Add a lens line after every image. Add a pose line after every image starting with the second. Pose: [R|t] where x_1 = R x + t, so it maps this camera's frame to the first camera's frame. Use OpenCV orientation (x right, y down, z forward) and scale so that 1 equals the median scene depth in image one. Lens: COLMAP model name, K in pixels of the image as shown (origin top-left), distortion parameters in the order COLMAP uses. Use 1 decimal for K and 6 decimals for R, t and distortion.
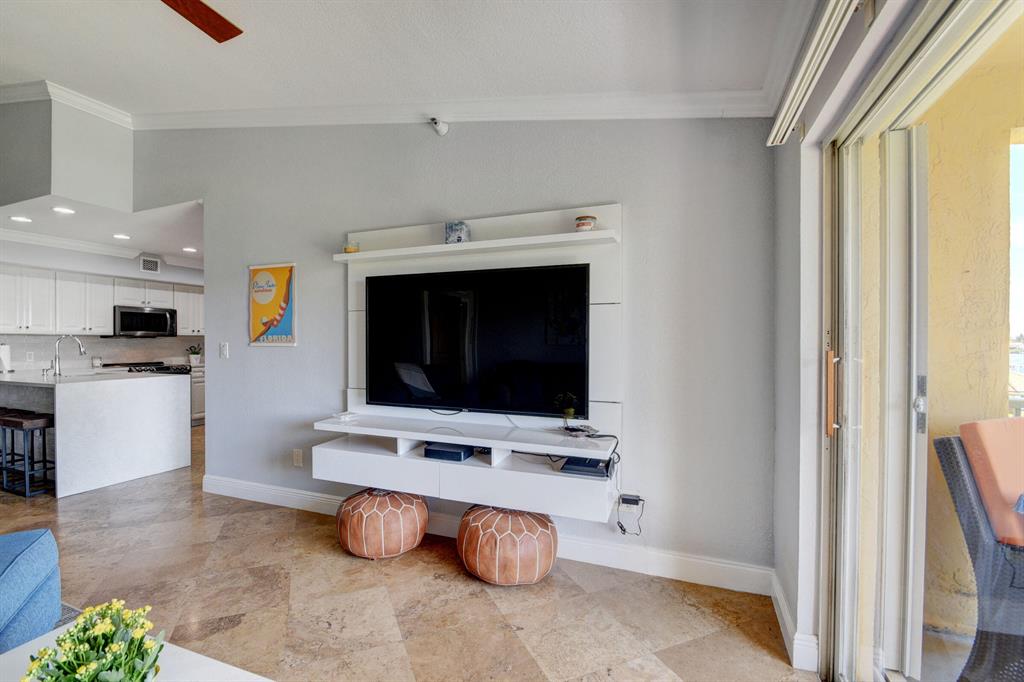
lens RADIAL K [[452.9, 0, 512.0], [0, 452.9, 341.0], [0, 0, 1]] dist [-0.002544, -0.000338]
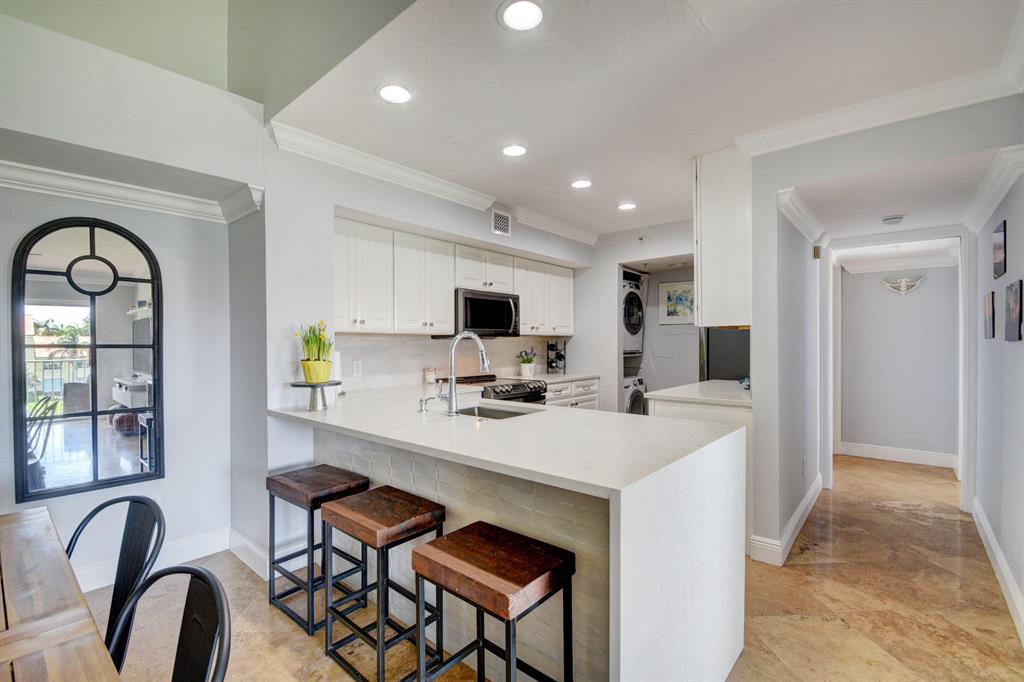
lens RADIAL K [[457.0, 0, 512.0], [0, 457.0, 341.0], [0, 0, 1]] dist [-0.034899, -0.000153]
pose [[0.948095, 0.005177, -0.317946, -0.579472], [-0.005254, 0.999986, 0.000614, -0.004504], [0.317945, 0.001089, 0.948109, 0.402397]]
